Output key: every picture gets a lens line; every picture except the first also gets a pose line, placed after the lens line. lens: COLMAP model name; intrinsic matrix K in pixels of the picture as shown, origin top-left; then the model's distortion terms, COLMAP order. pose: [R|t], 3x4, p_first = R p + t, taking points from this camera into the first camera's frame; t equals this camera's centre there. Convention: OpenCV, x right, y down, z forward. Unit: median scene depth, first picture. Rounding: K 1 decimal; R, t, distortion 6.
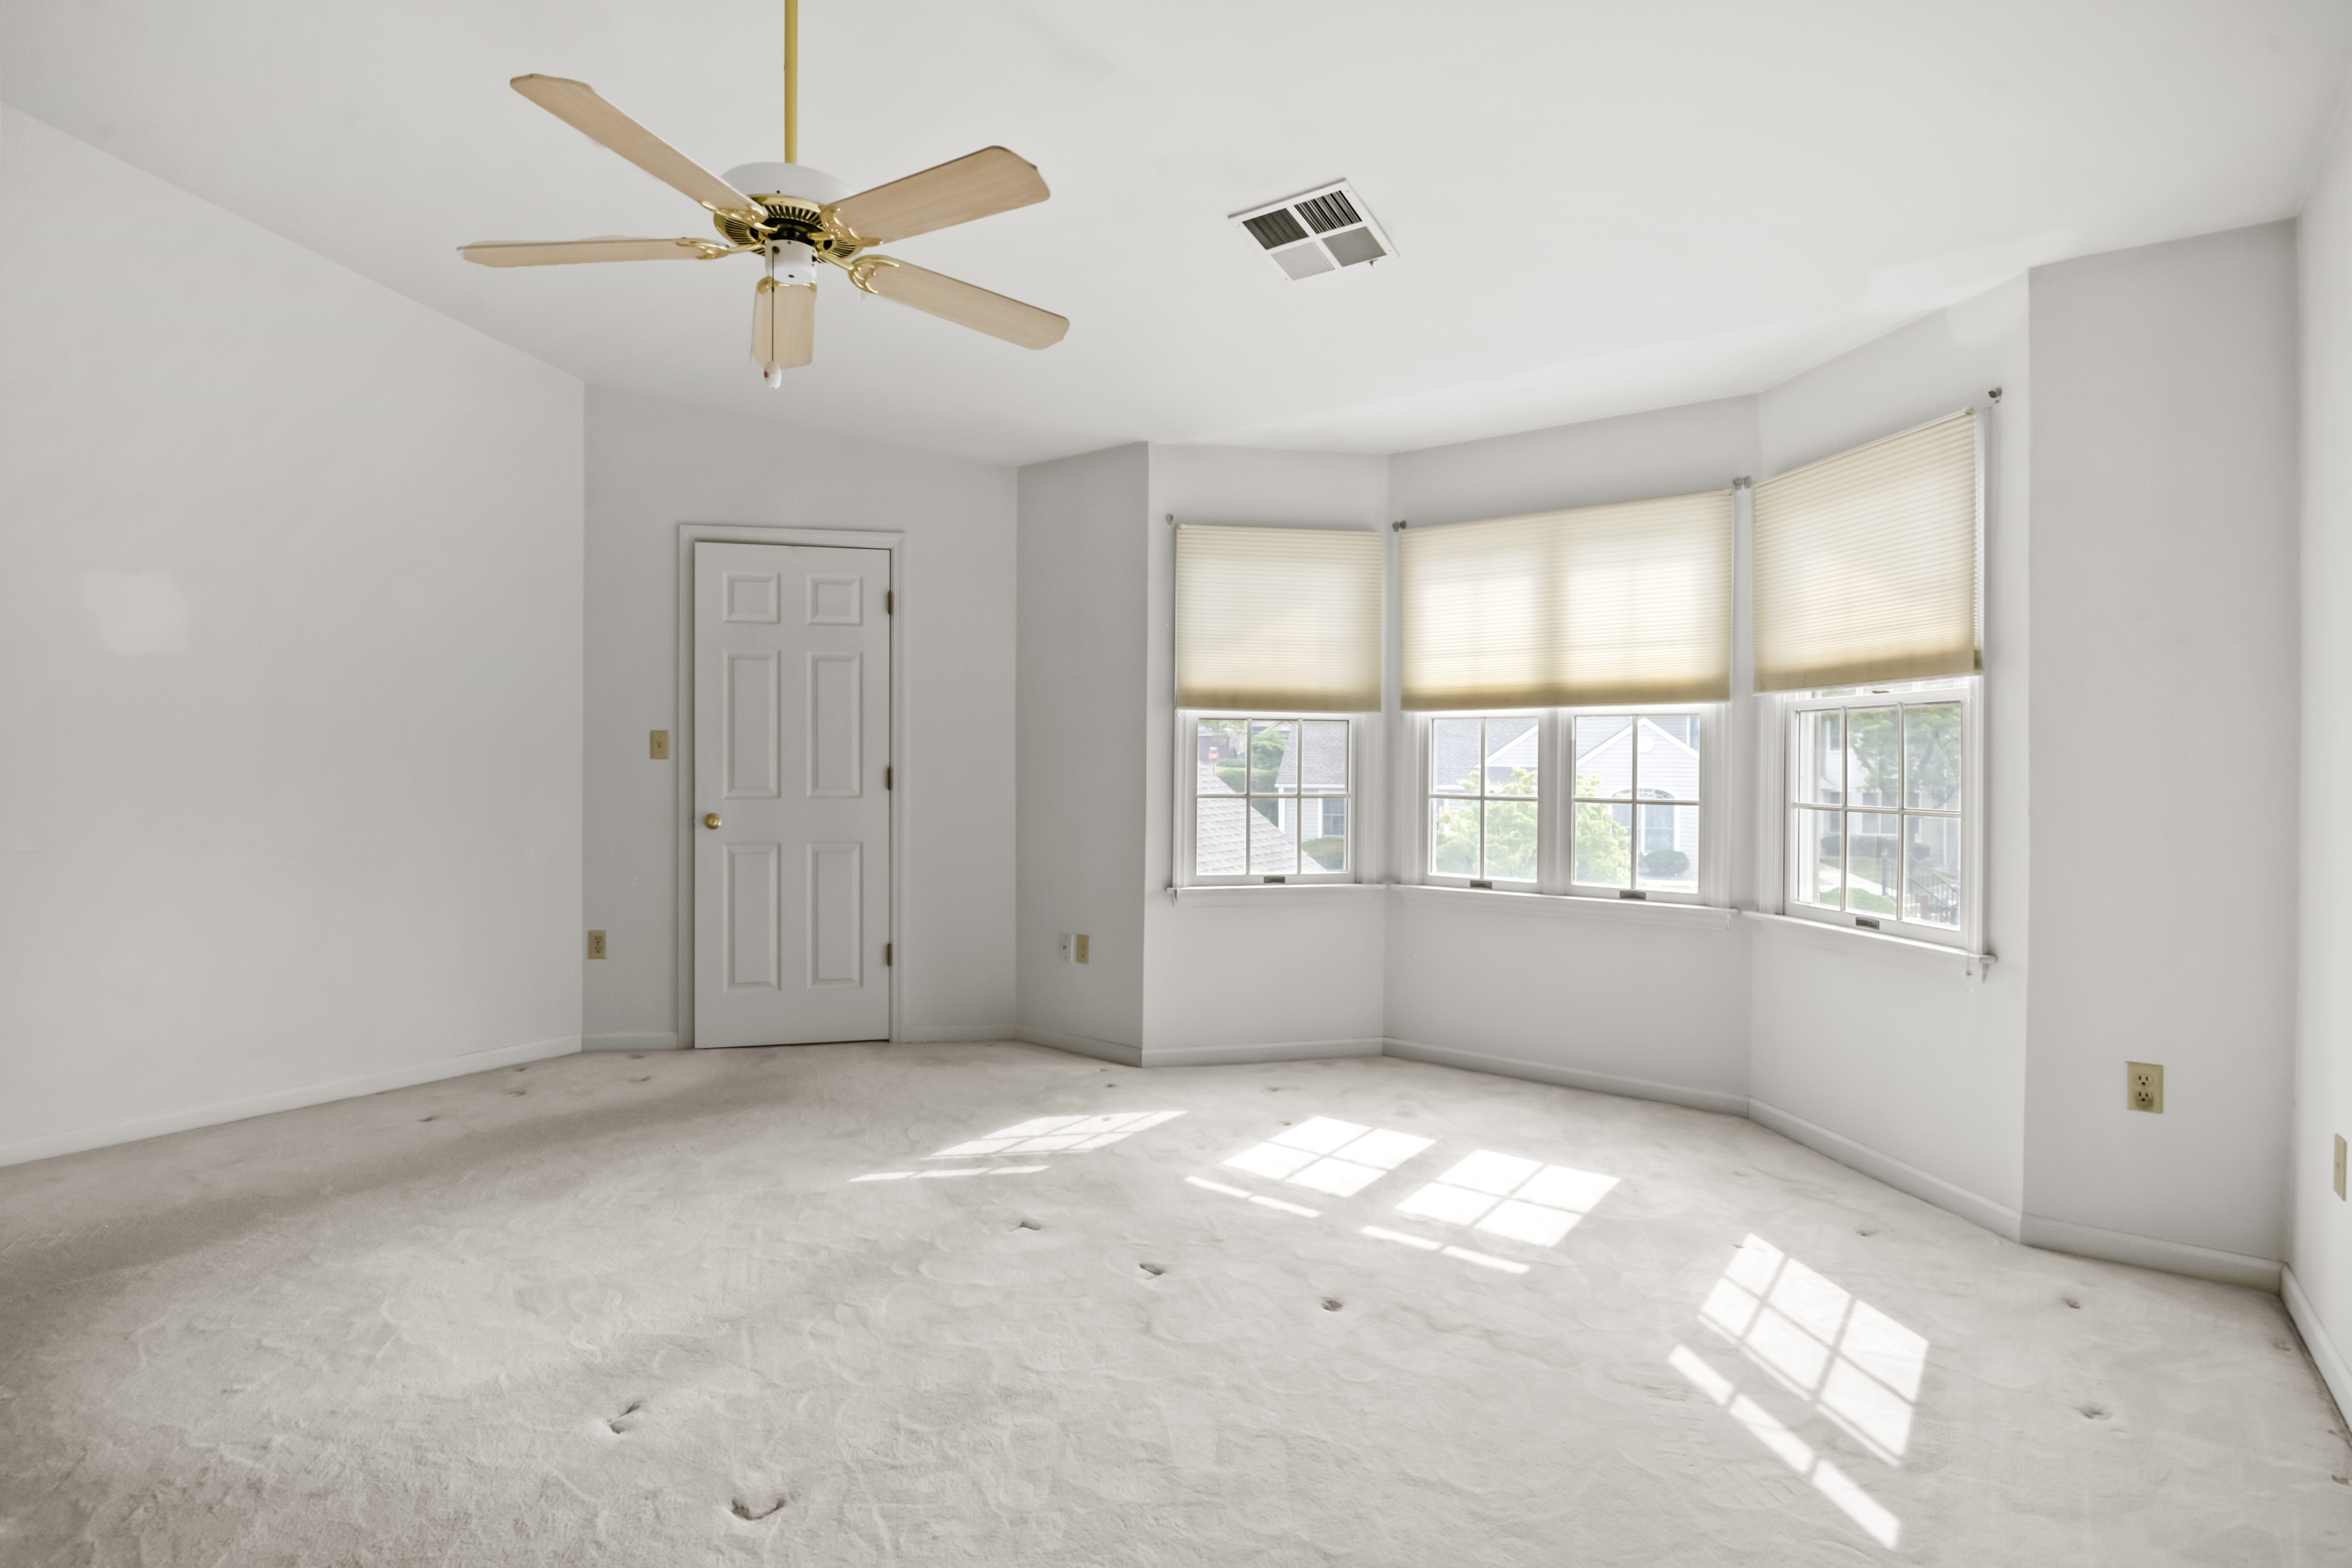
lens RADIAL K [[1131.3, 0, 1164.2], [0, 1131.3, 770.8], [0, 0, 1]] dist [-0.003132, -0.000829]
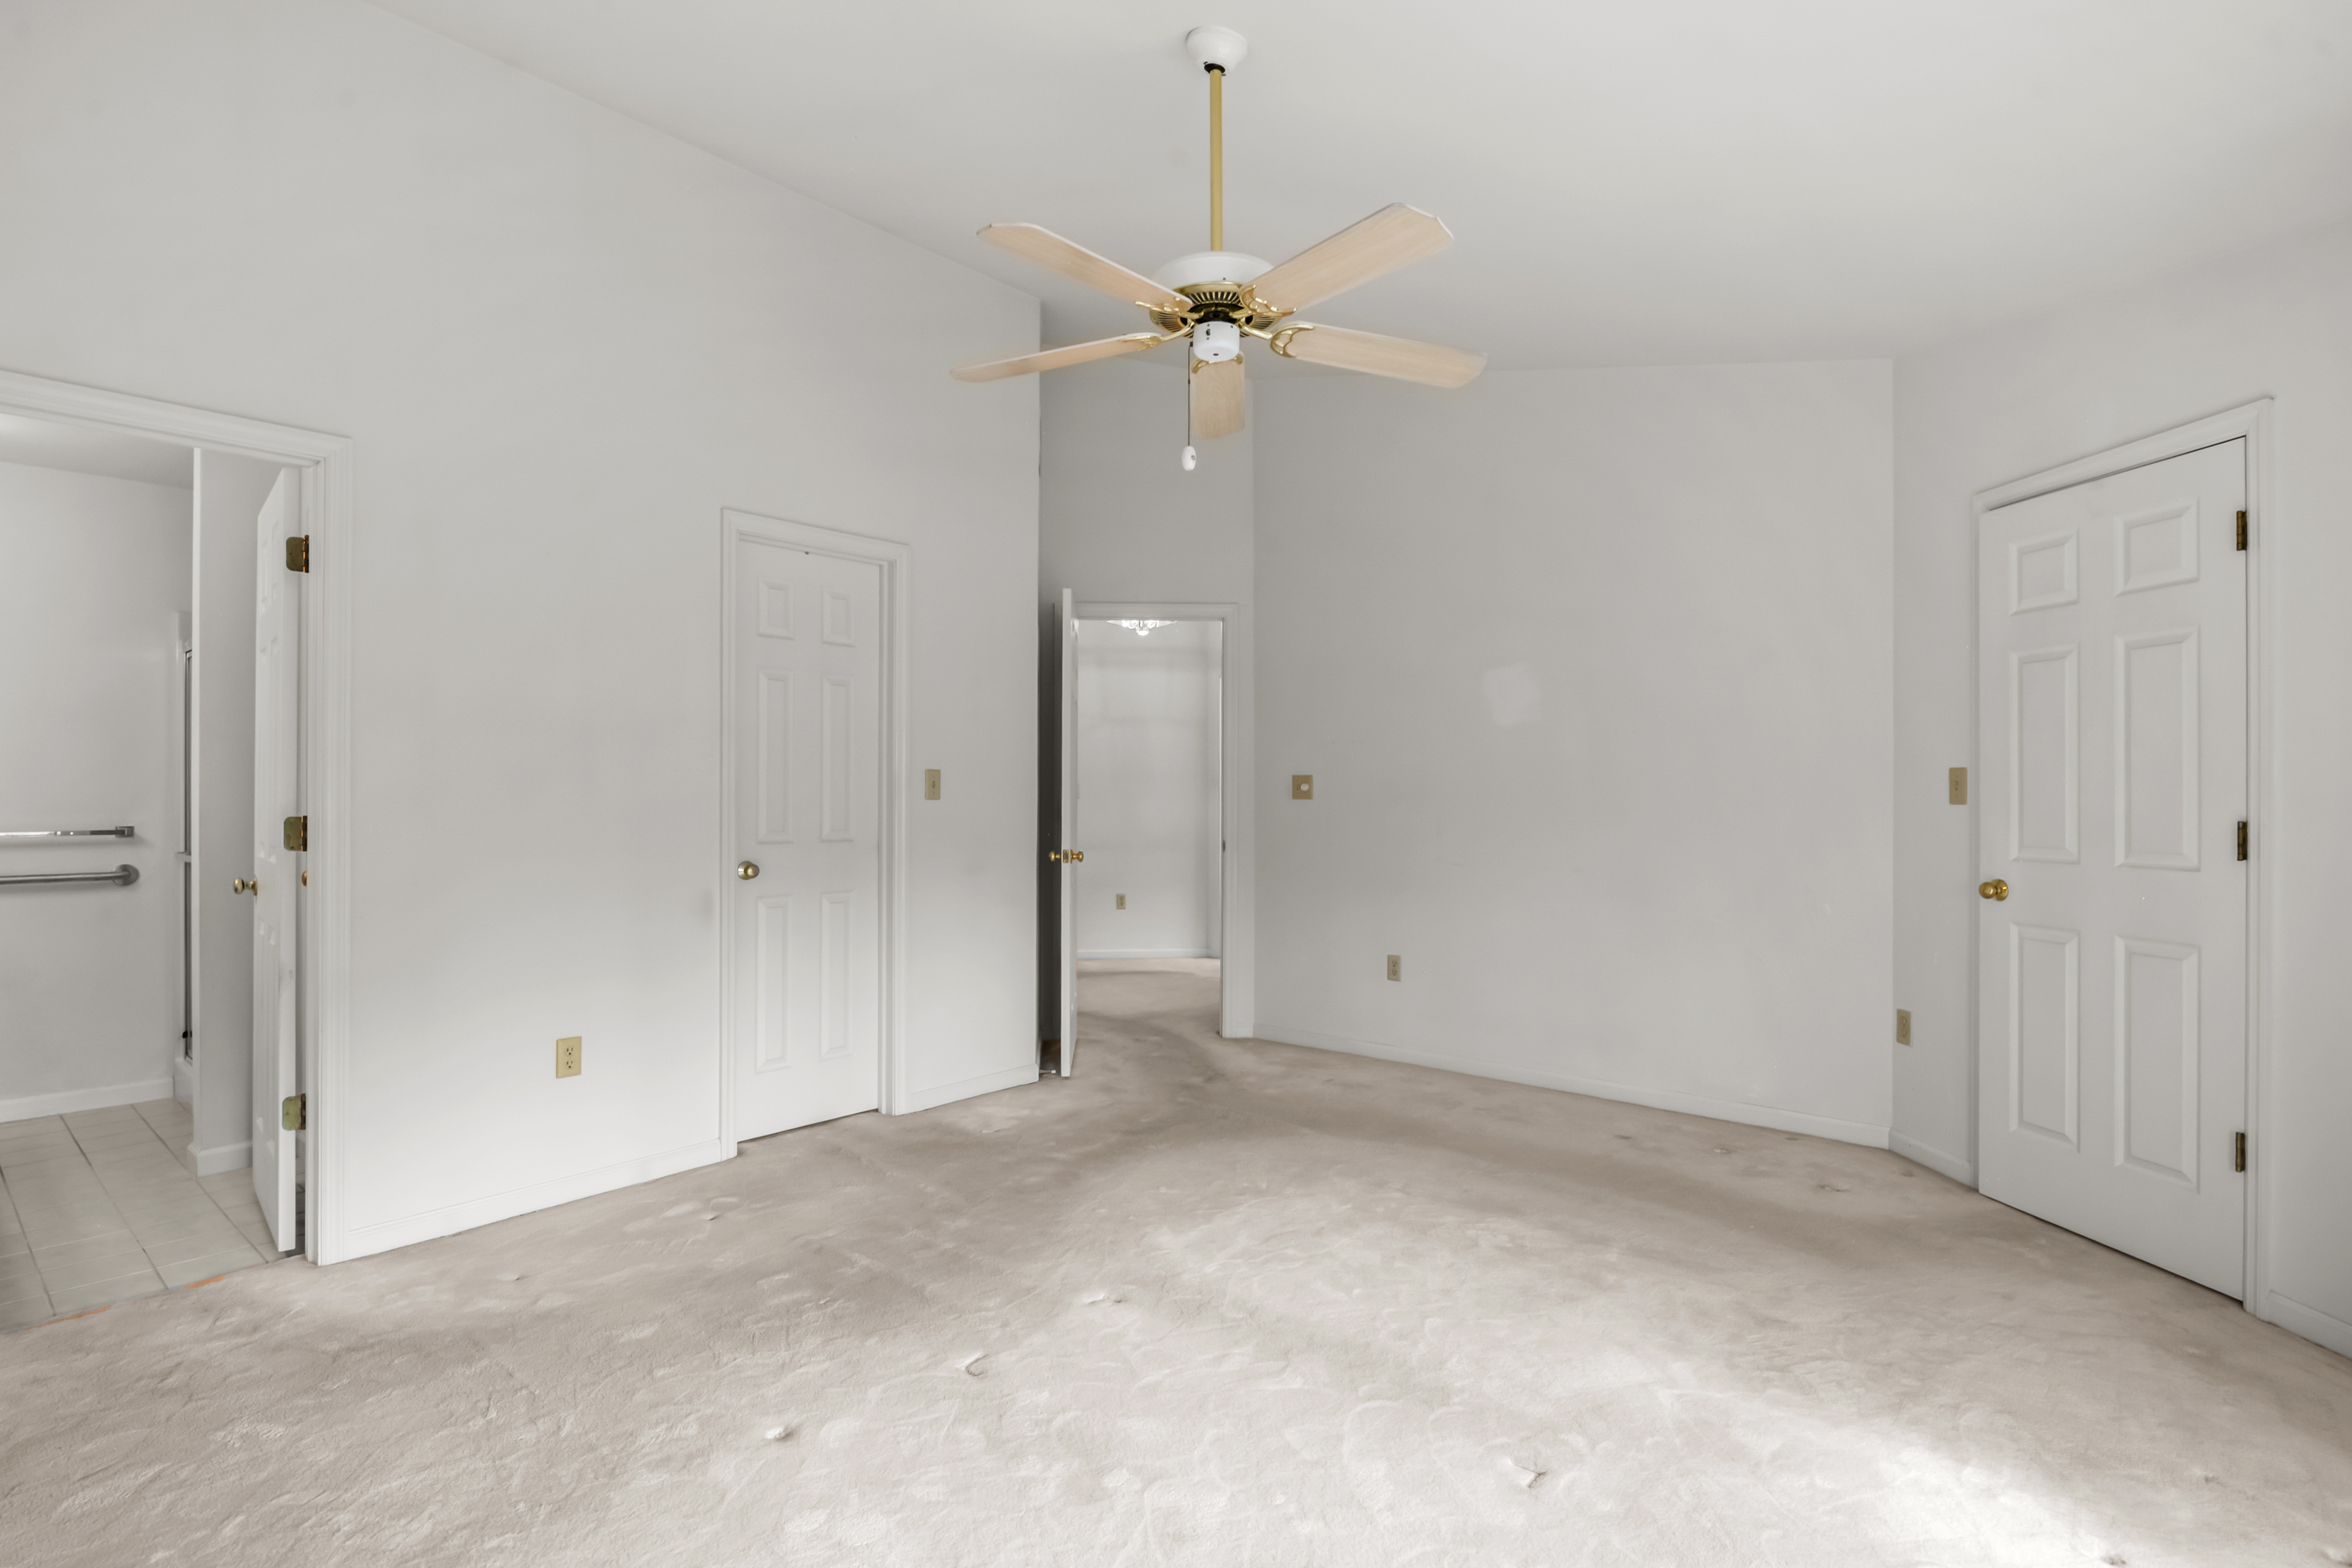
lens RADIAL K [[1124.7, 0, 1175.9], [0, 1124.7, 799.6], [0, 0, 1]] dist [0.015690, -0.000034]
pose [[-0.084832, -0.005401, -0.996381, 0.419222], [-0.006086, 0.999969, -0.004902, -0.008323], [0.996377, 0.005648, -0.084863, 0.584605]]
